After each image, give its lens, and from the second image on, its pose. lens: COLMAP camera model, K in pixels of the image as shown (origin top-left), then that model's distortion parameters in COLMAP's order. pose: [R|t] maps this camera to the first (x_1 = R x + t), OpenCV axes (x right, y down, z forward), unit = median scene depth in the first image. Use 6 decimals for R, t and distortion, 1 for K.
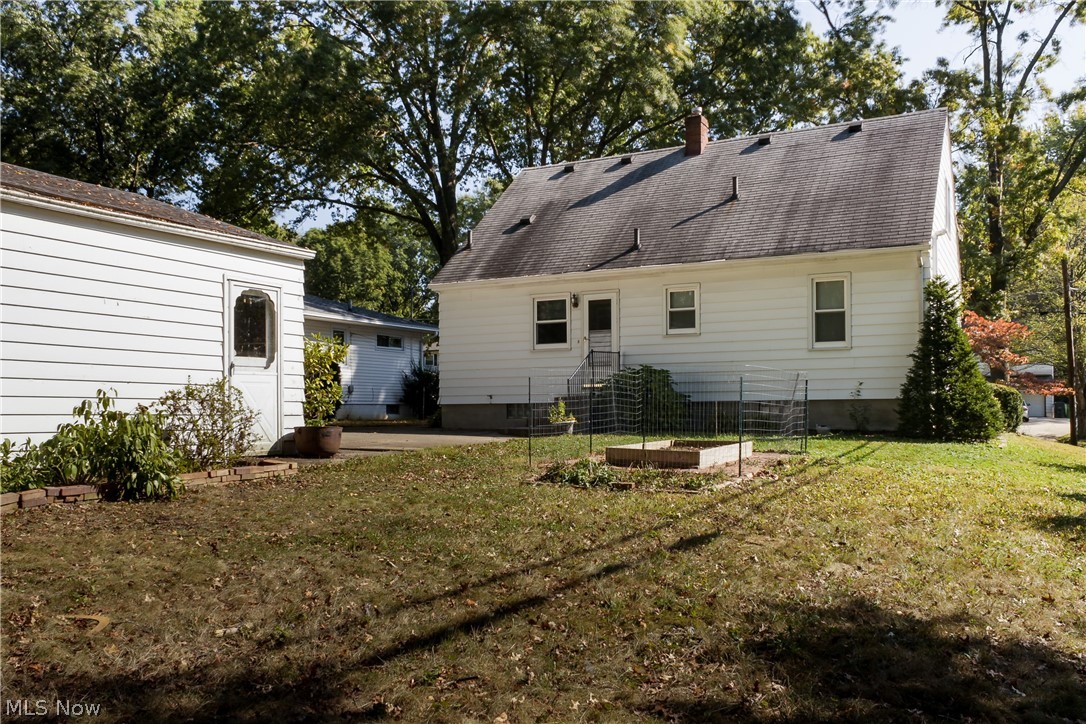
lens RADIAL K [[922.4, 0, 543.0], [0, 922.4, 362.0], [0, 0, 1]] dist [-0.079678, -0.000257]
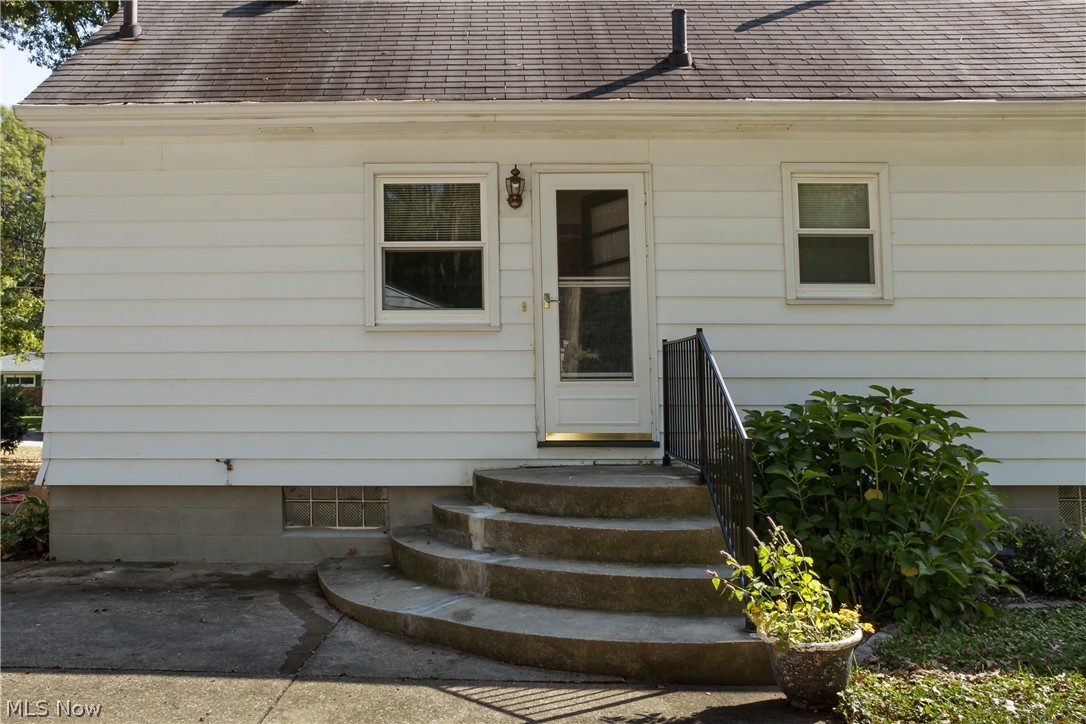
lens RADIAL K [[922.4, 0, 543.0], [0, 922.4, 362.0], [0, 0, 1]] dist [-0.079678, -0.000257]
pose [[0.879182, 0.009599, 0.476389, -0.116311], [-0.026115, 0.999265, 0.028062, -0.011360], [-0.475769, -0.037112, 0.878787, 0.675392]]
